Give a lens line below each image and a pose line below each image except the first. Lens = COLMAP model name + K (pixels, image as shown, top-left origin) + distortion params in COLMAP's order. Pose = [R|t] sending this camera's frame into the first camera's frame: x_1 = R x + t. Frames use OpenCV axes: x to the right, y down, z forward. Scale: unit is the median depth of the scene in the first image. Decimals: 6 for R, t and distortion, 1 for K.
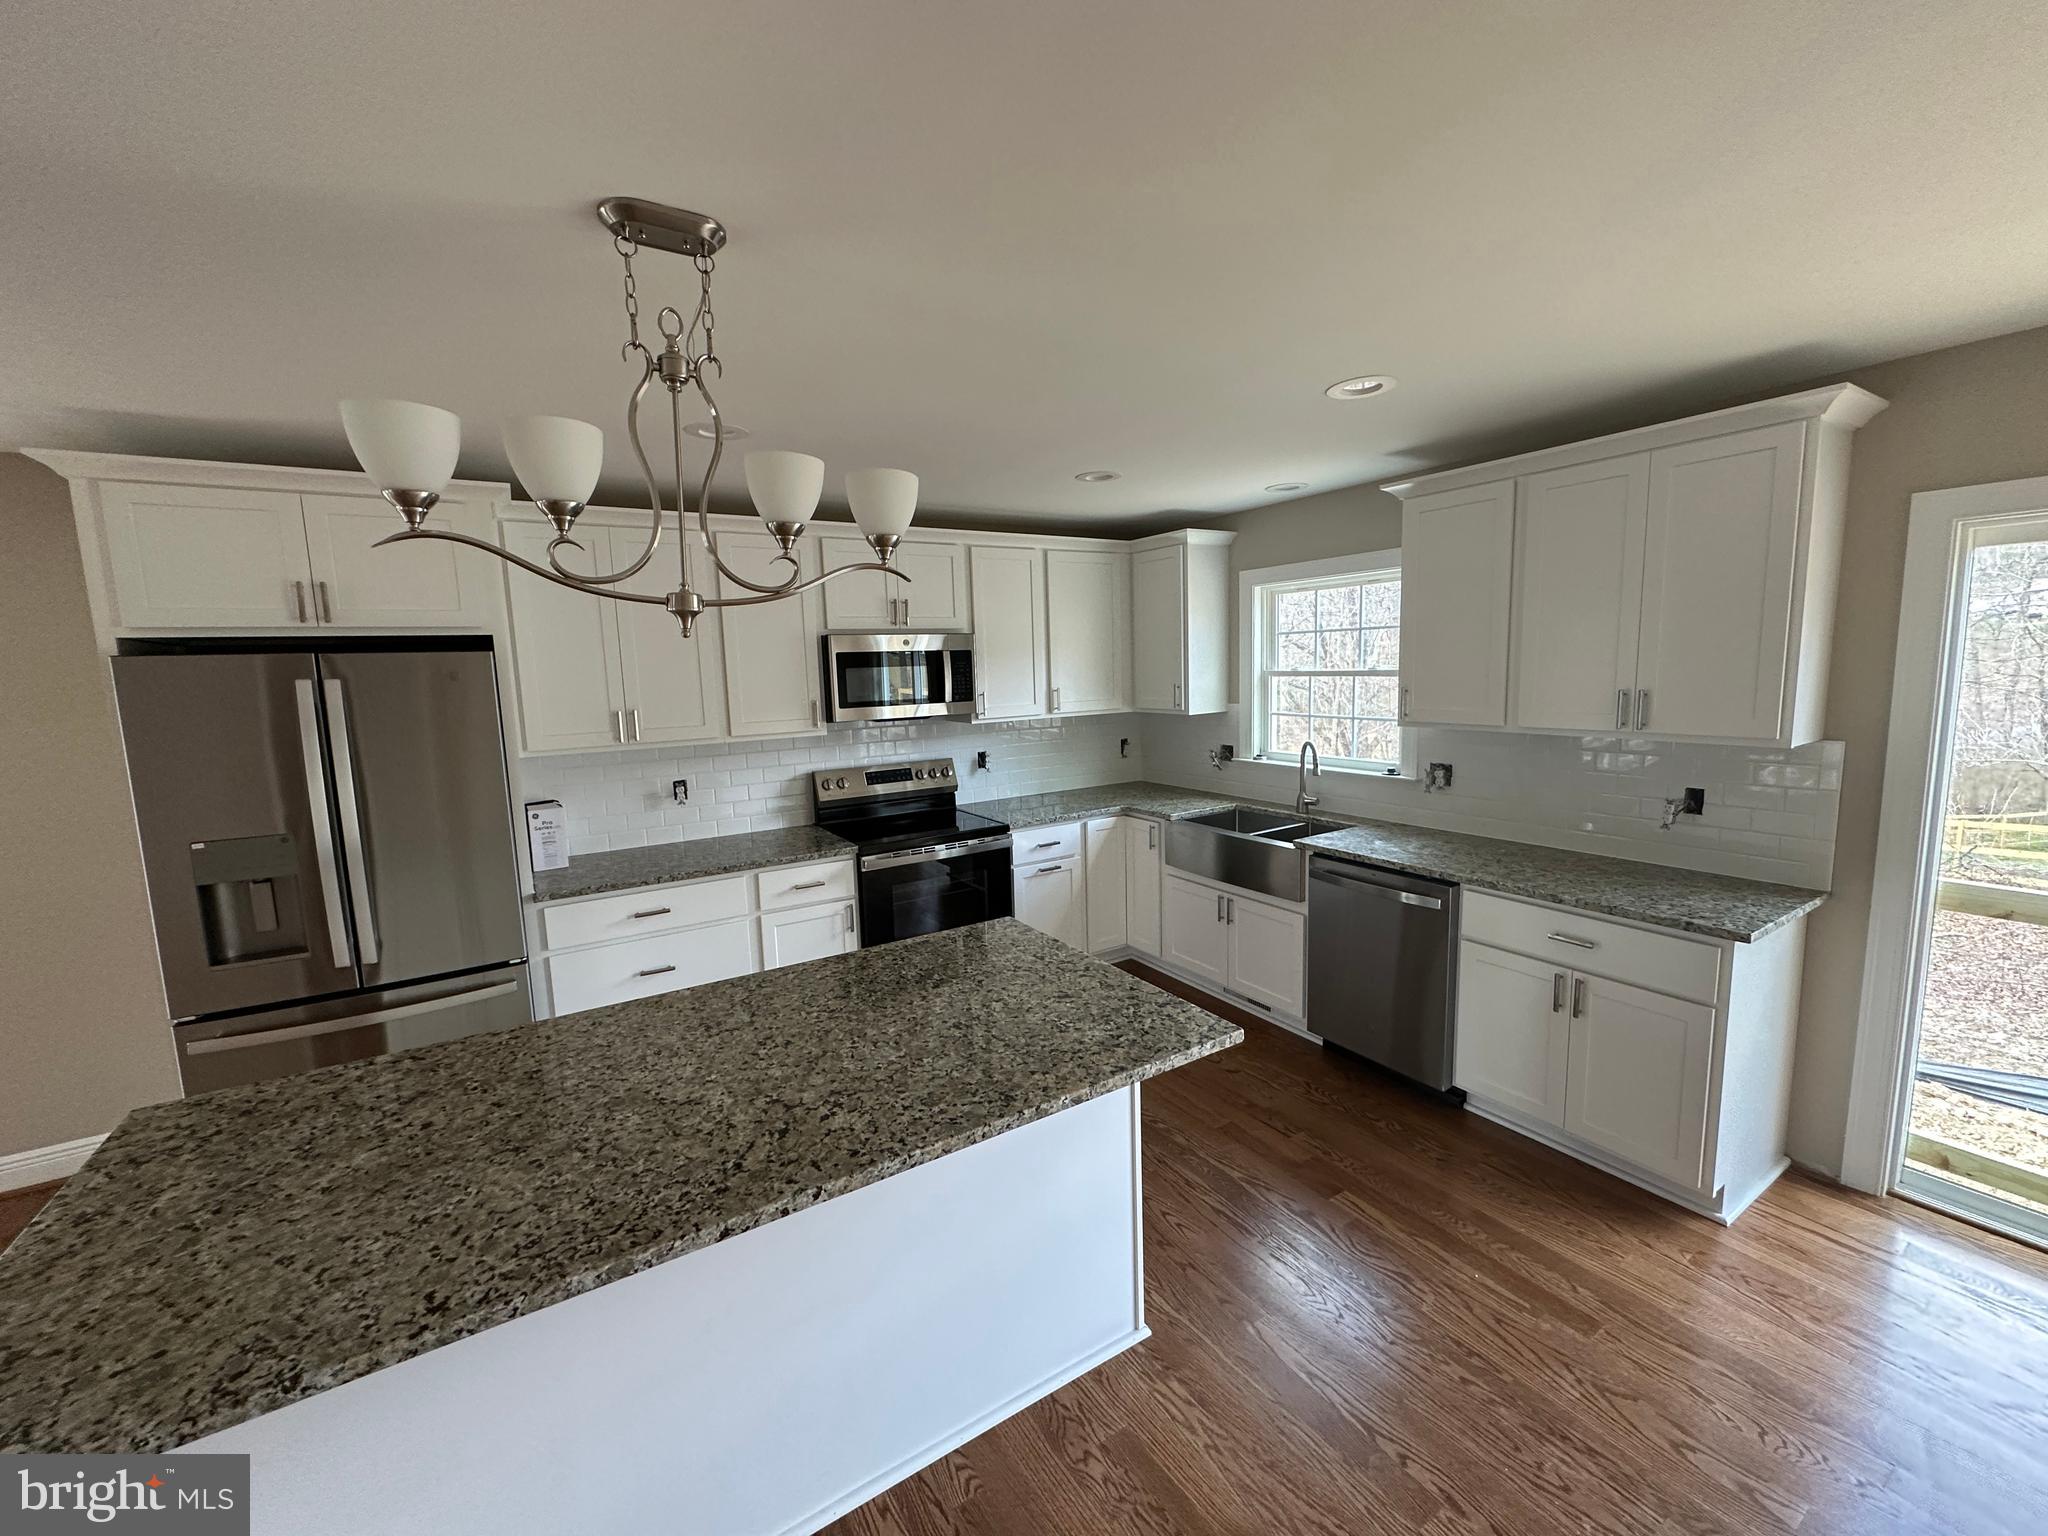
lens RADIAL K [[820.6, 0, 1024.0], [0, 820.6, 768.0], [0, 0, 1]] dist [-0.001125, 0.009565]
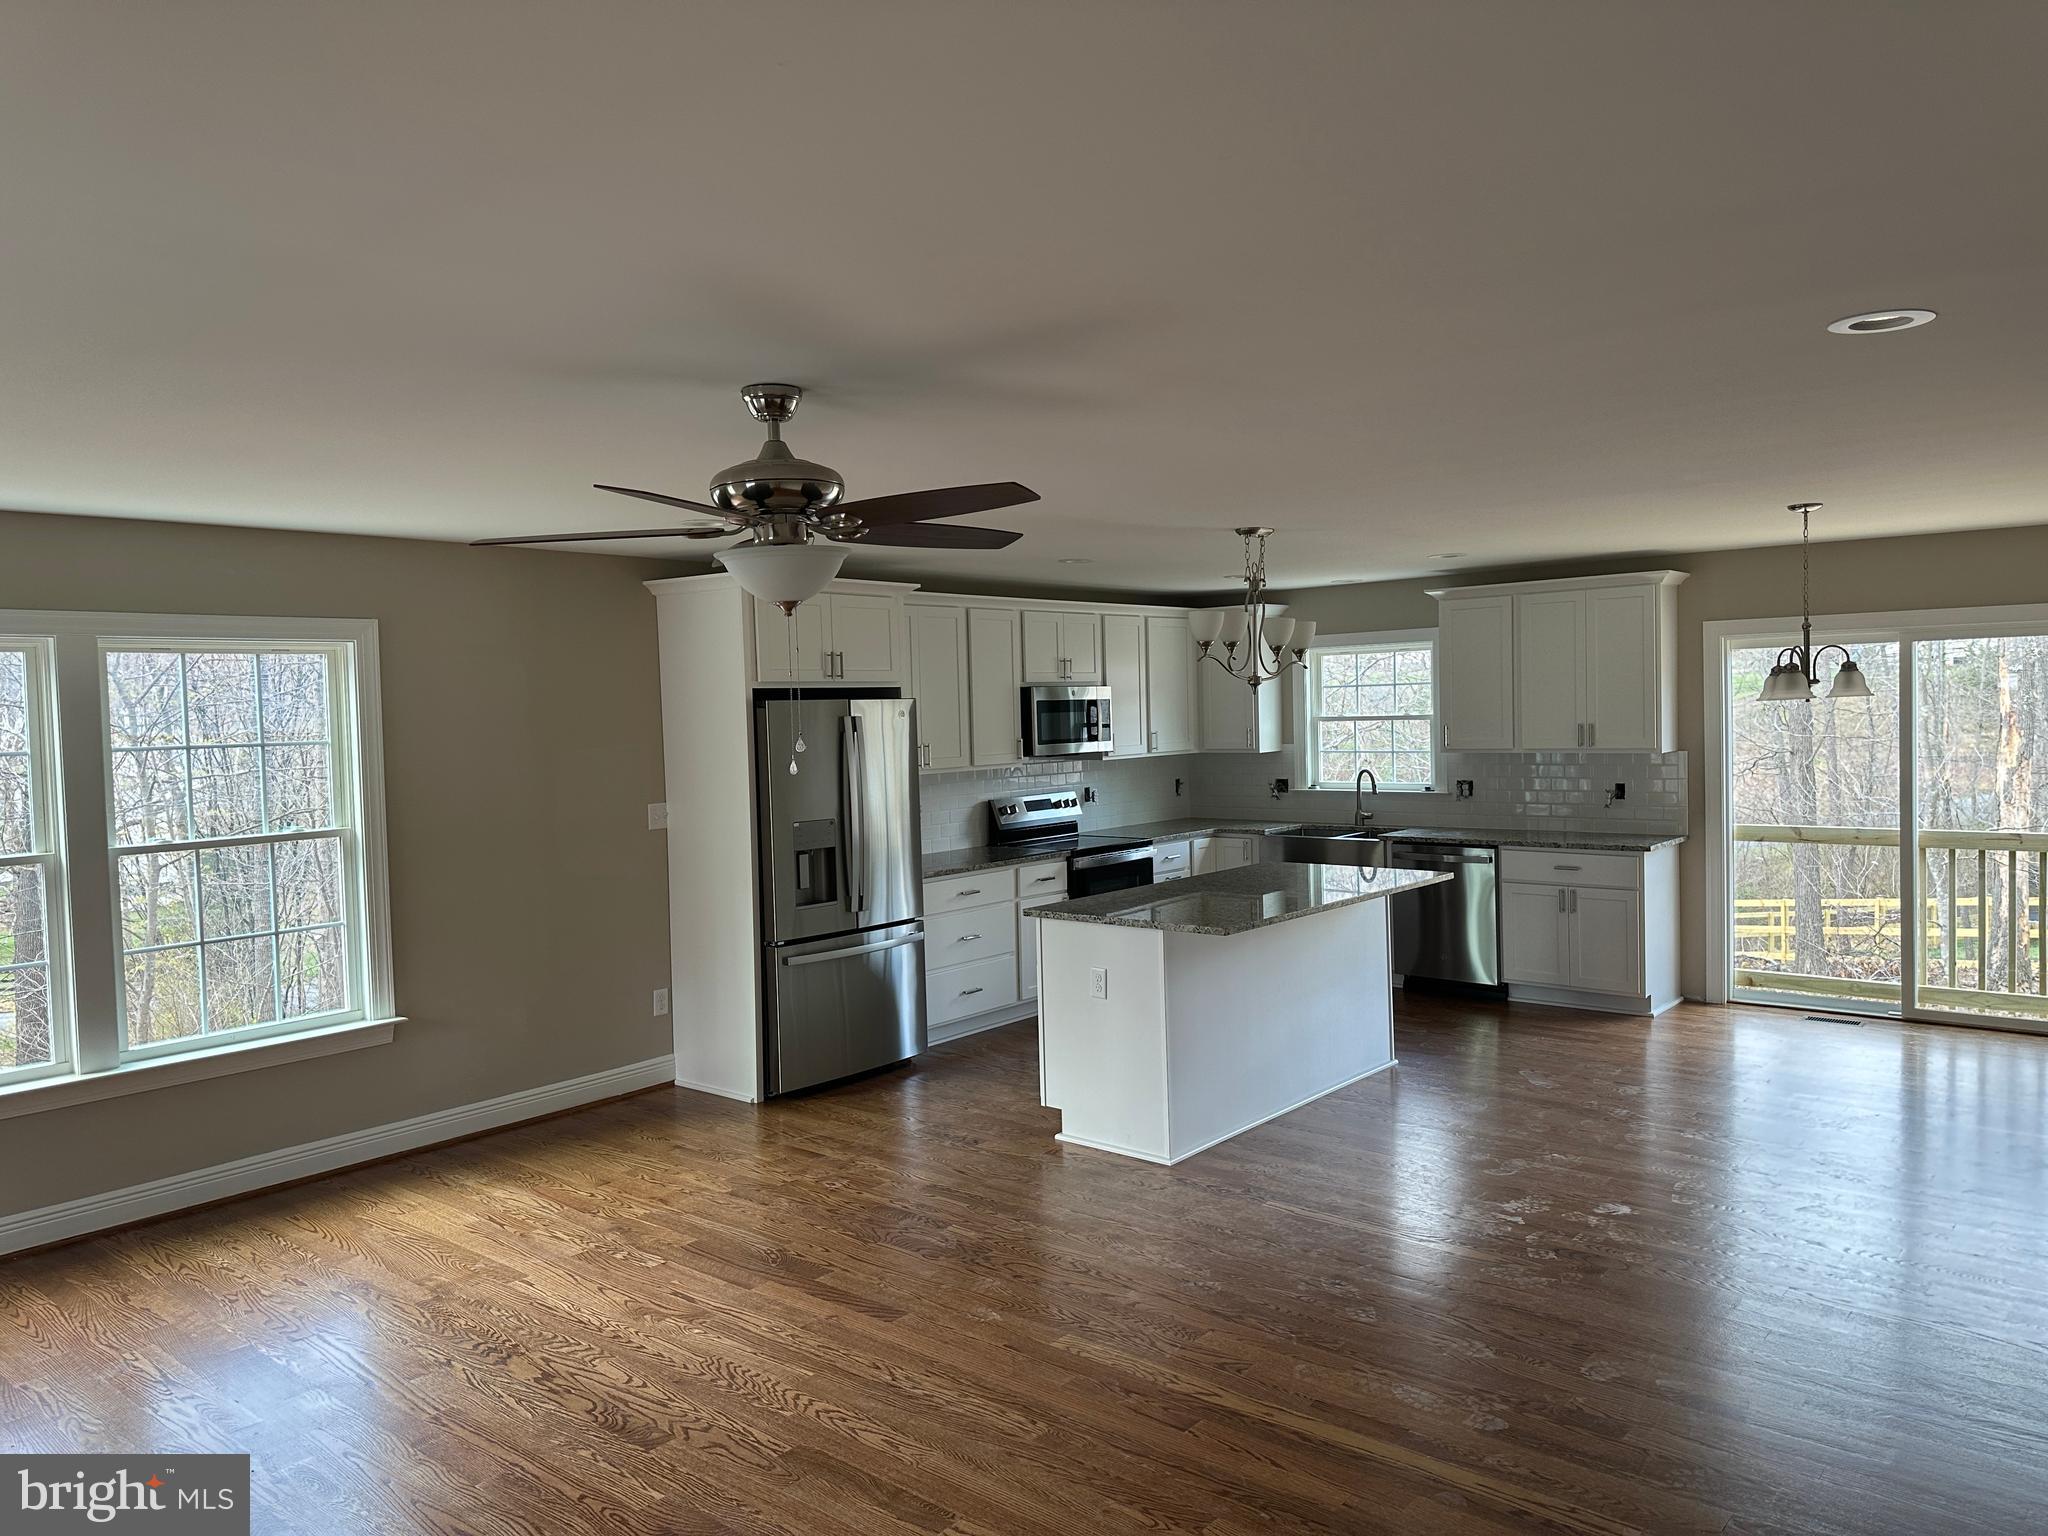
lens RADIAL K [[1451.3, 0, 1024.0], [0, 1451.3, 768.0], [0, 0, 1]] dist [0.118484, -0.000492]
pose [[0.951783, -0.008645, 0.306650, -1.082176], [0.037534, 0.995374, -0.088437, 0.184543], [-0.304467, 0.095683, 0.947705, -1.275212]]
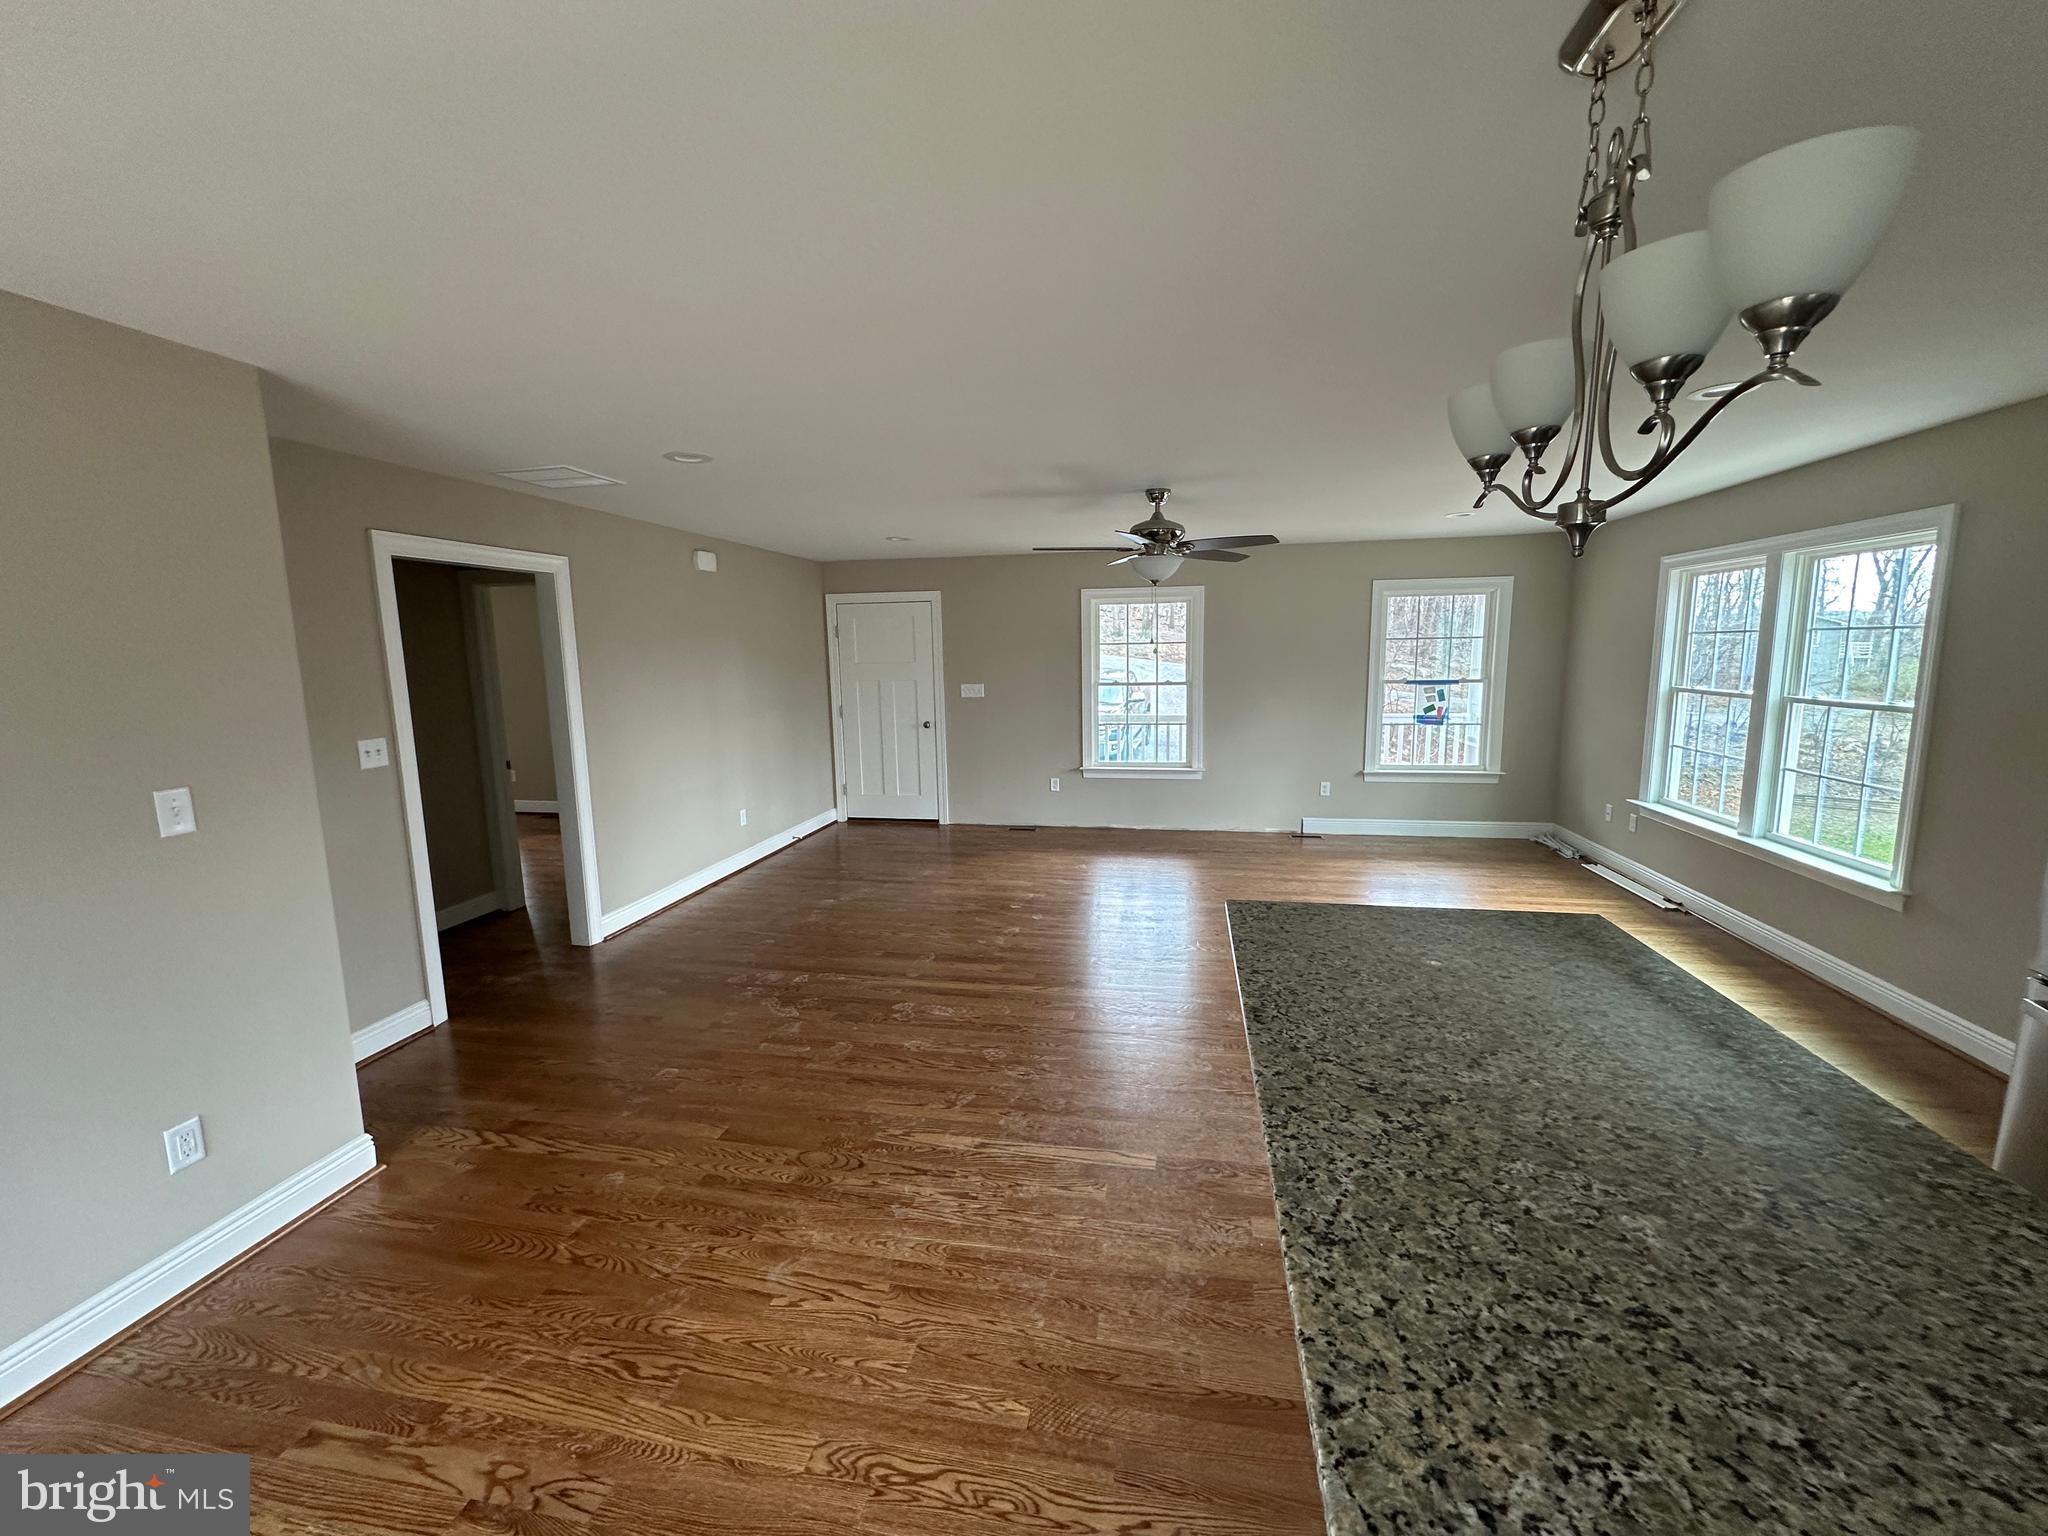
lens RADIAL K [[820.6, 0, 1024.0], [0, 820.6, 768.0], [0, 0, 1]] dist [-0.001125, 0.009565]
pose [[-0.680150, 0.146542, -0.718276, 0.275745], [-0.057592, 0.966106, 0.251639, -0.061615], [0.730807, 0.212519, -0.648658, 0.557576]]
